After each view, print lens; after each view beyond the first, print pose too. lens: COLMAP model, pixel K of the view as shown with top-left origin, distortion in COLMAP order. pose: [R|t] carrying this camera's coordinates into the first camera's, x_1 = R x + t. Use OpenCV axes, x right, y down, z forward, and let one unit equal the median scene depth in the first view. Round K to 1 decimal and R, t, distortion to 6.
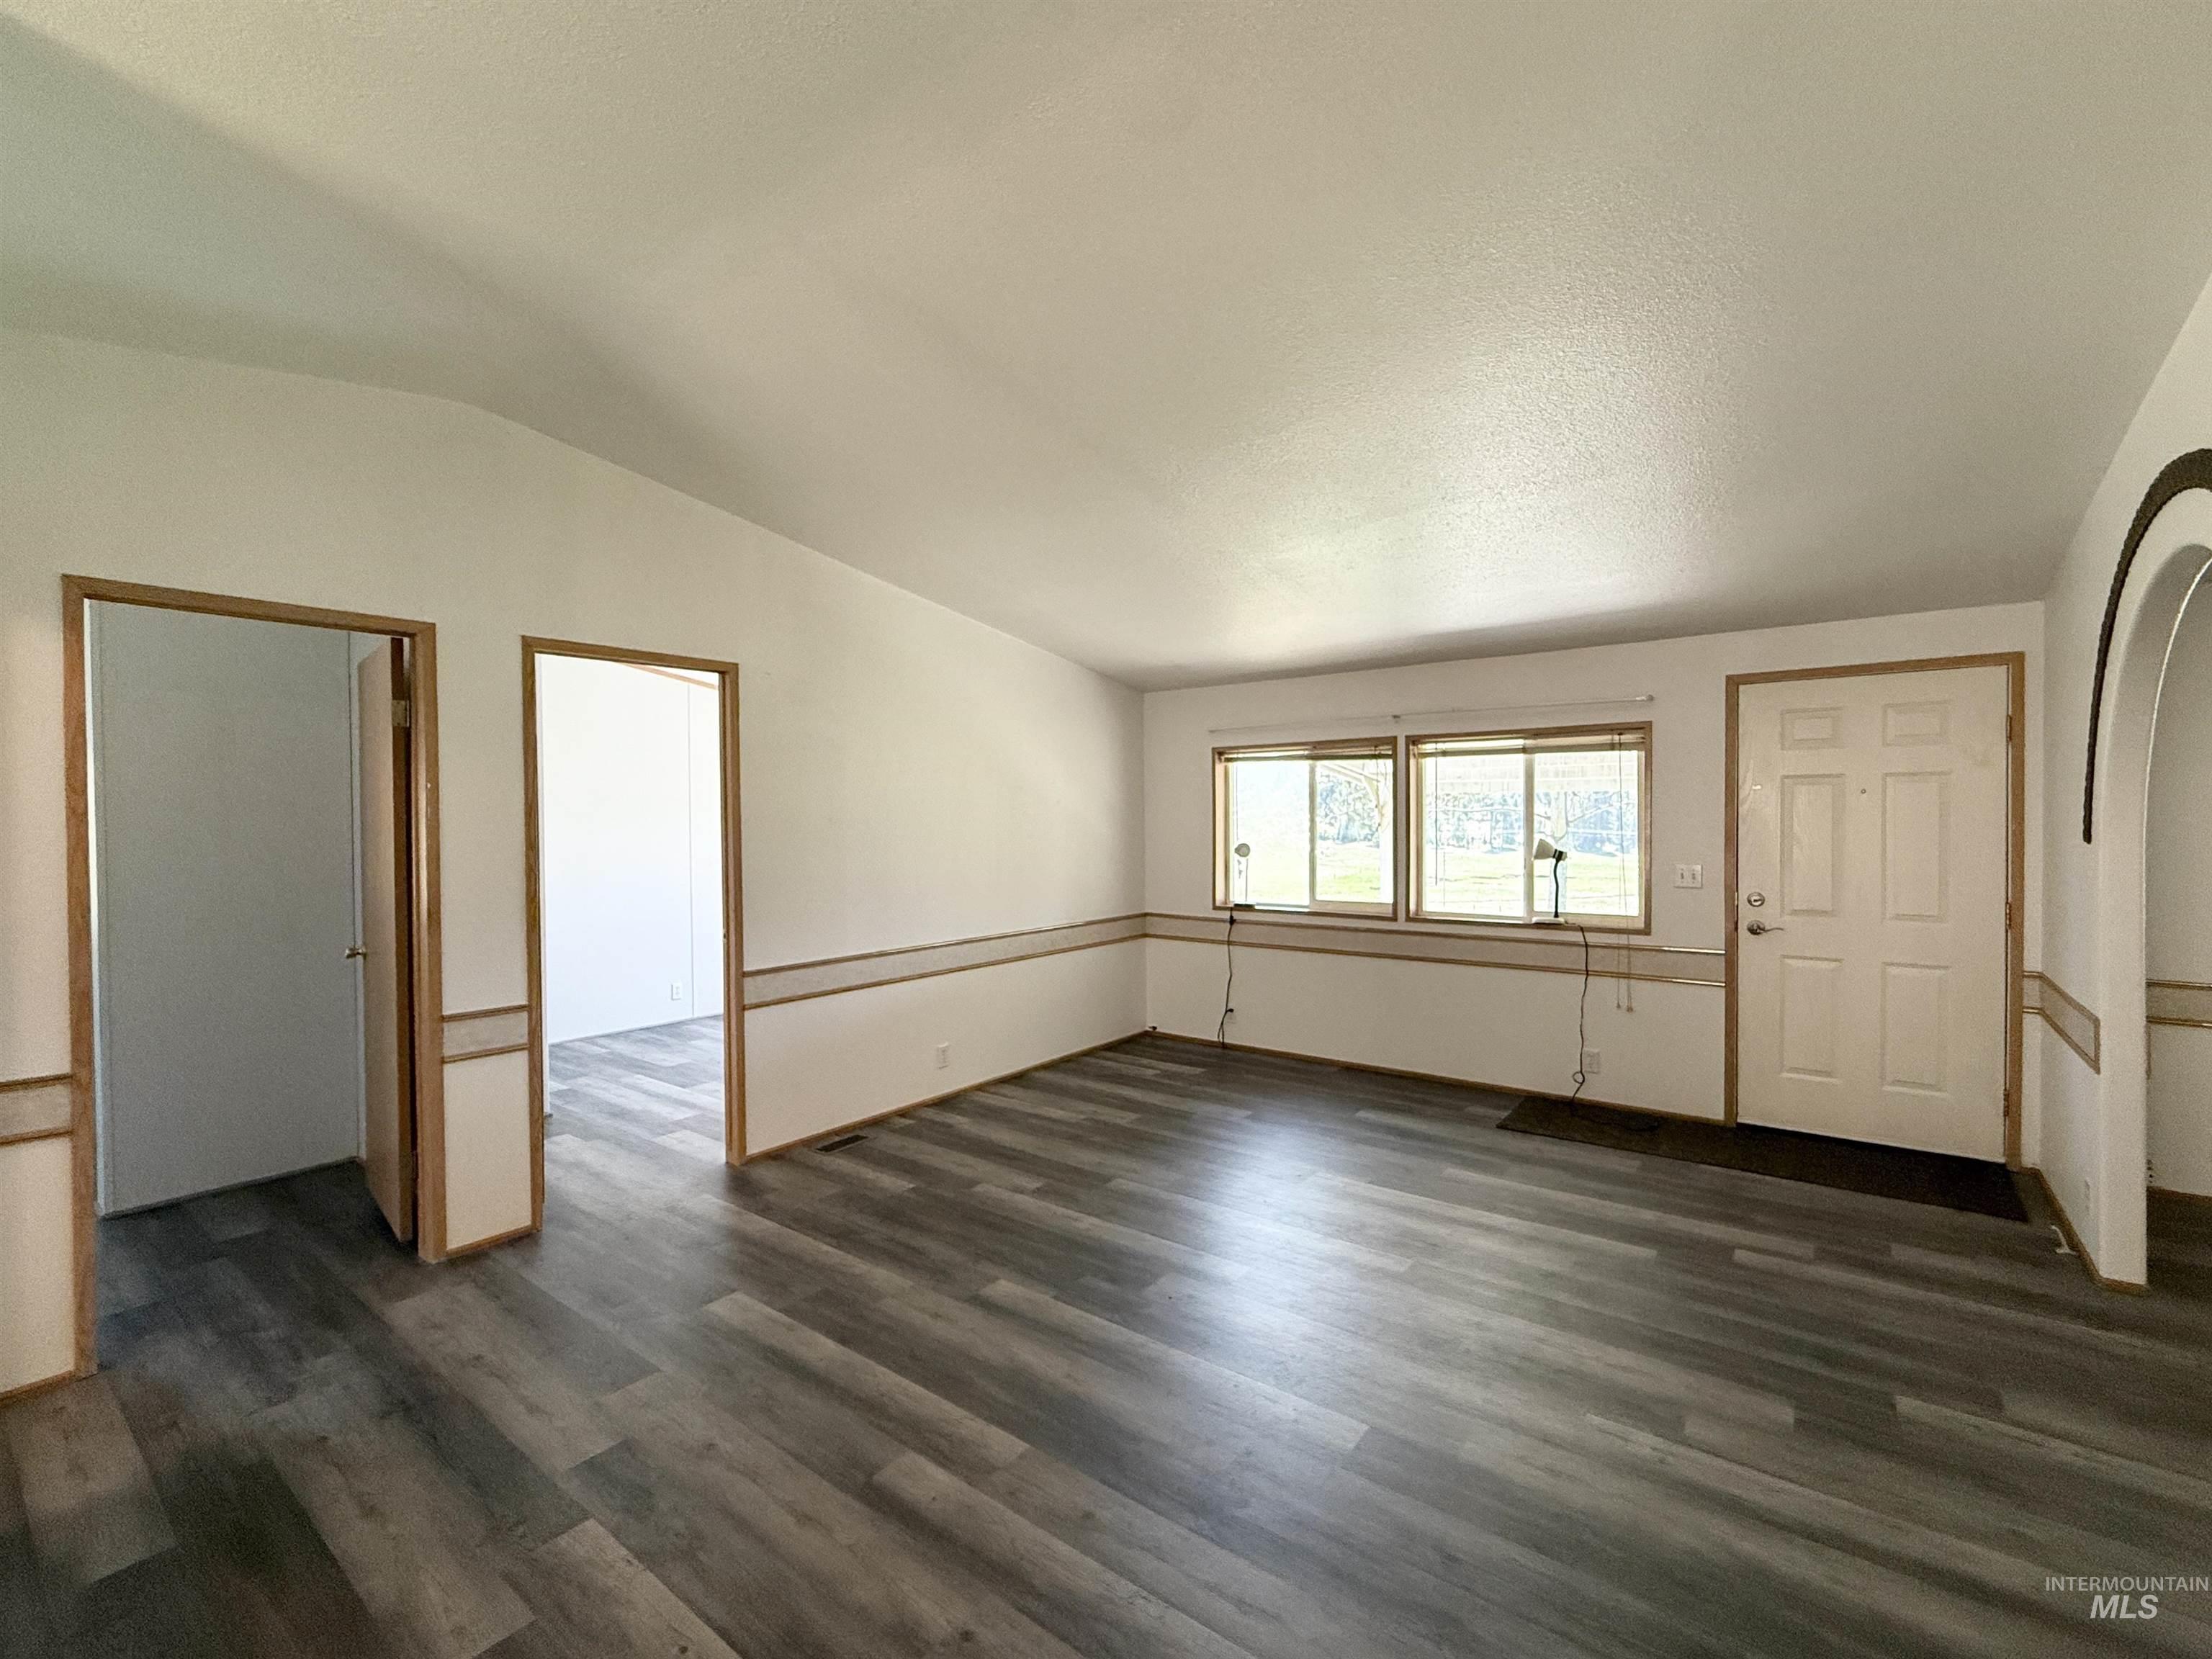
lens RADIAL K [[953.9, 0, 1103.5], [0, 953.9, 830.7], [0, 0, 1]] dist [-0.003259, 0.001049]
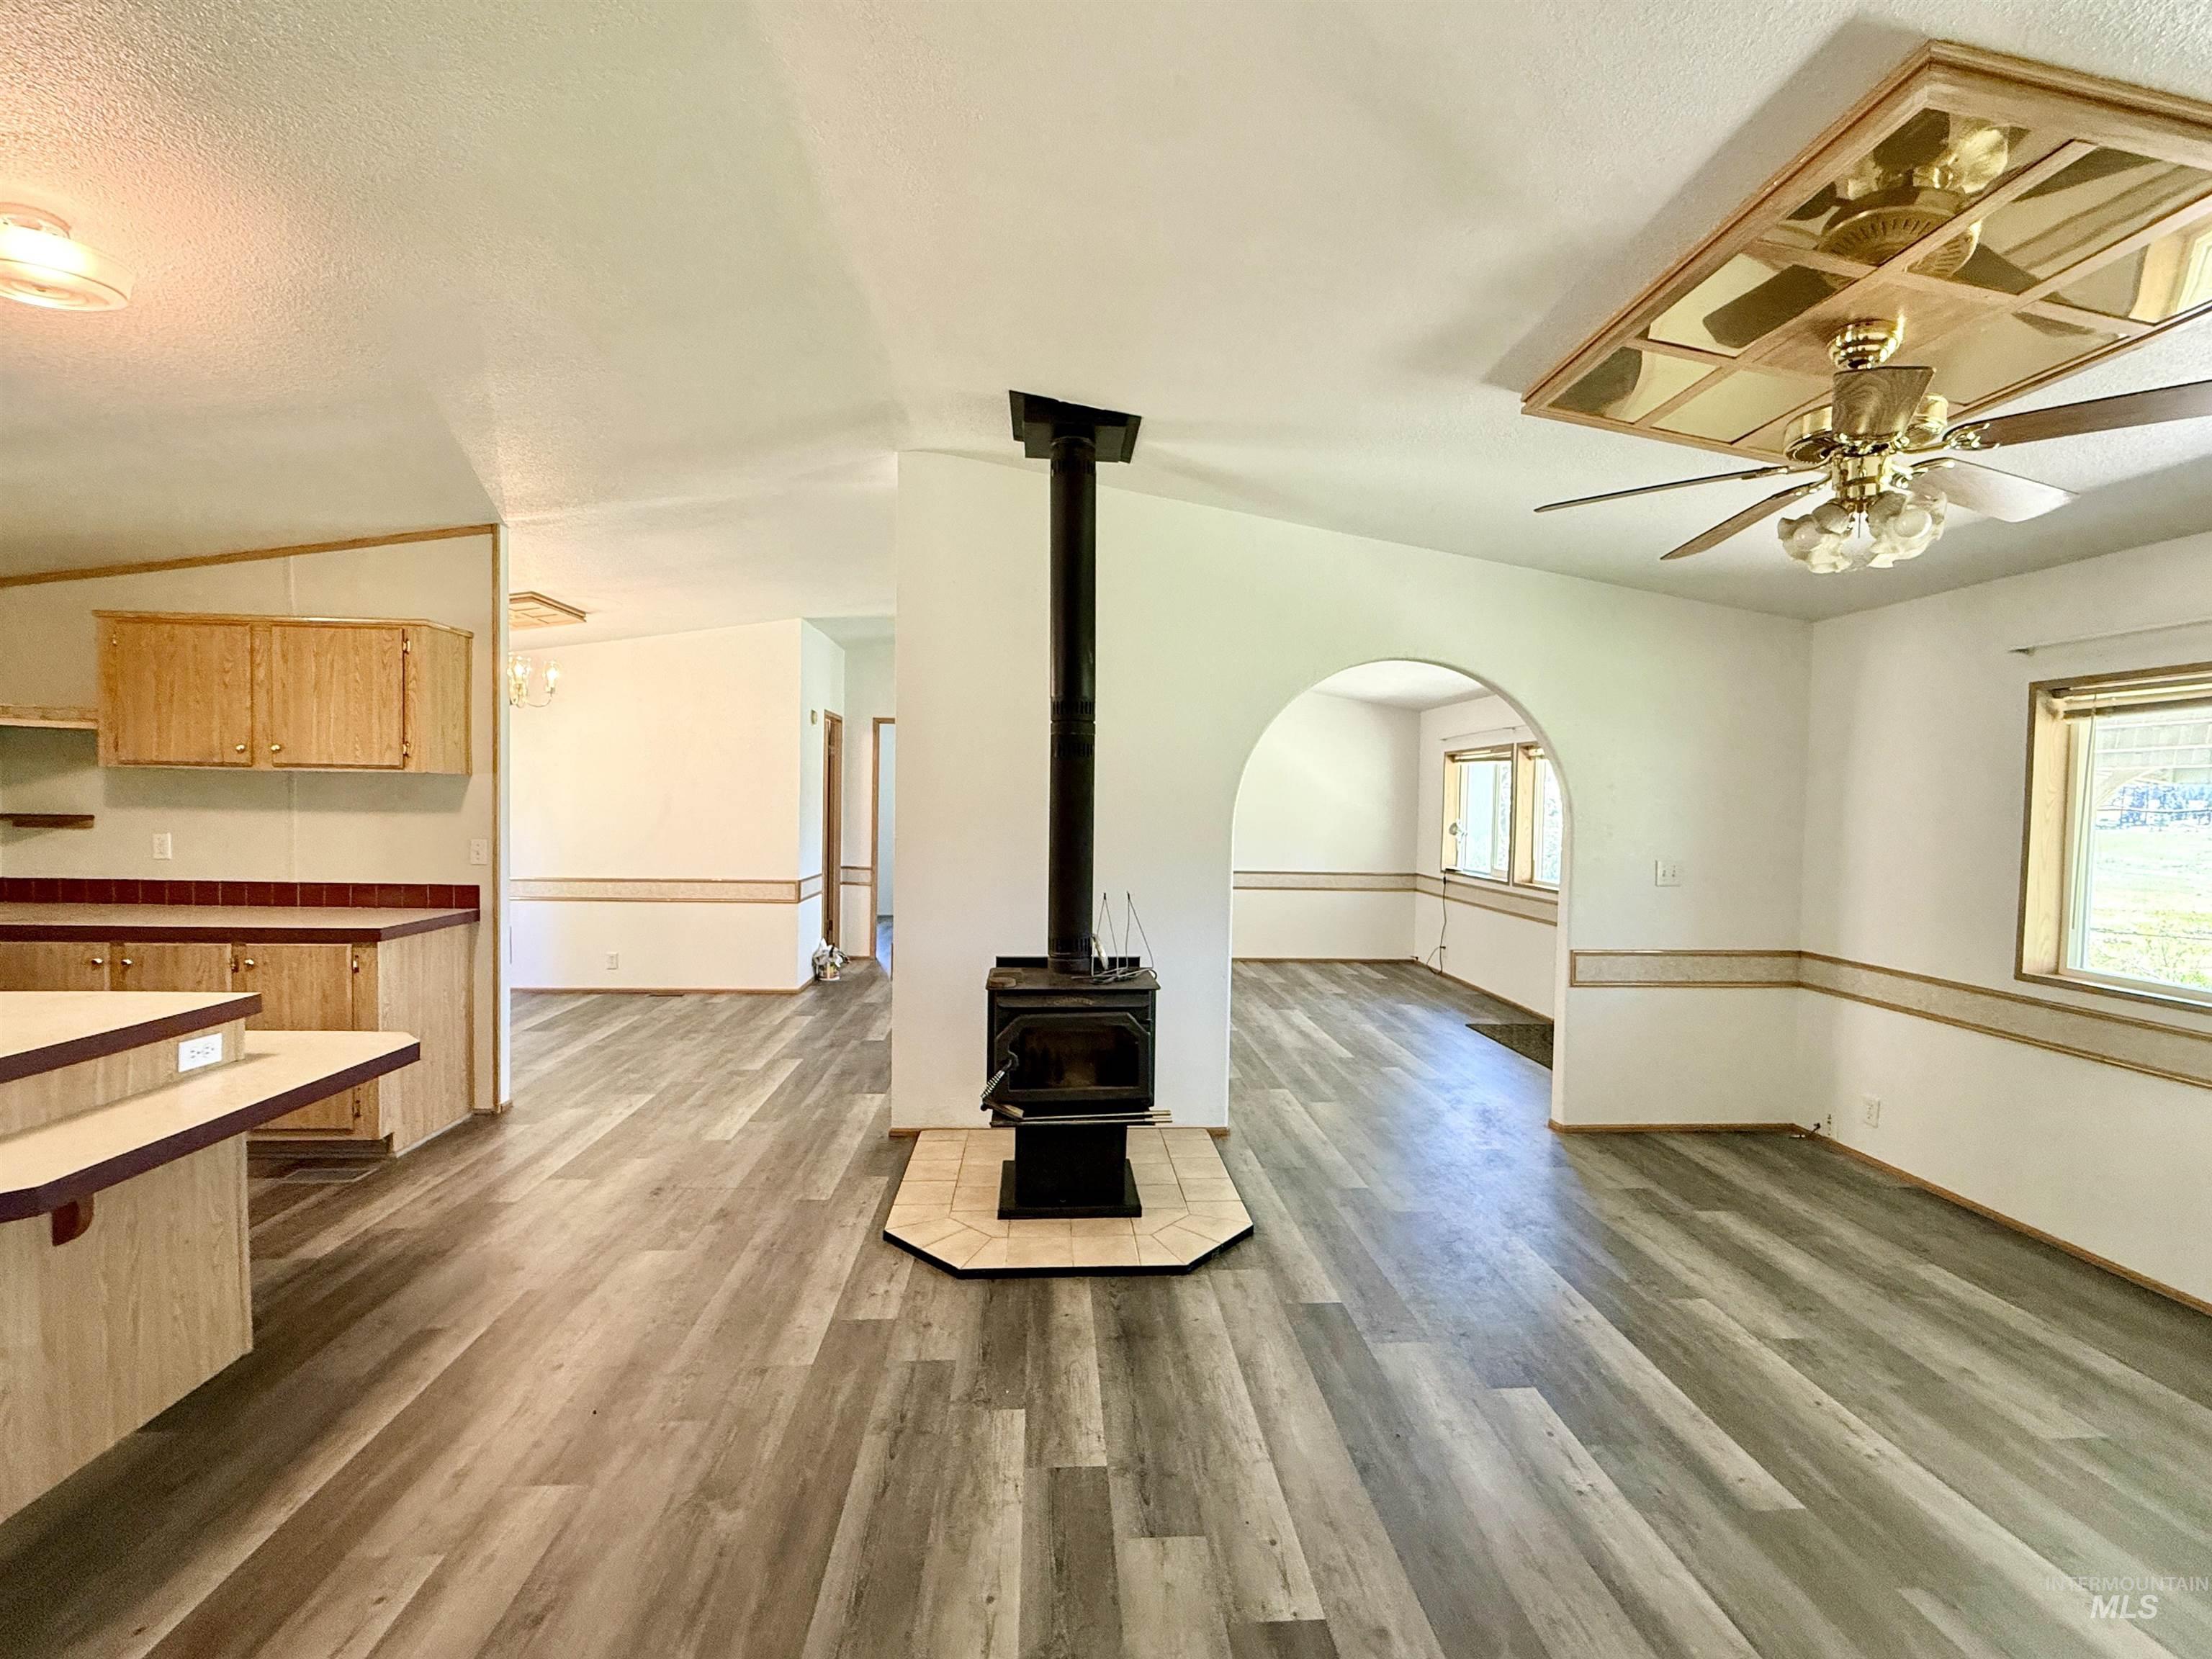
lens RADIAL K [[953.9, 0, 1100.1], [0, 953.9, 837.0], [0, 0, 1]] dist [-0.003259, 0.001049]
pose [[0.654447, 0.049143, -0.754509, 1.051136], [-0.032515, 0.998792, 0.036851, -0.000618], [0.755409, 0.000416, 0.655254, -0.313992]]
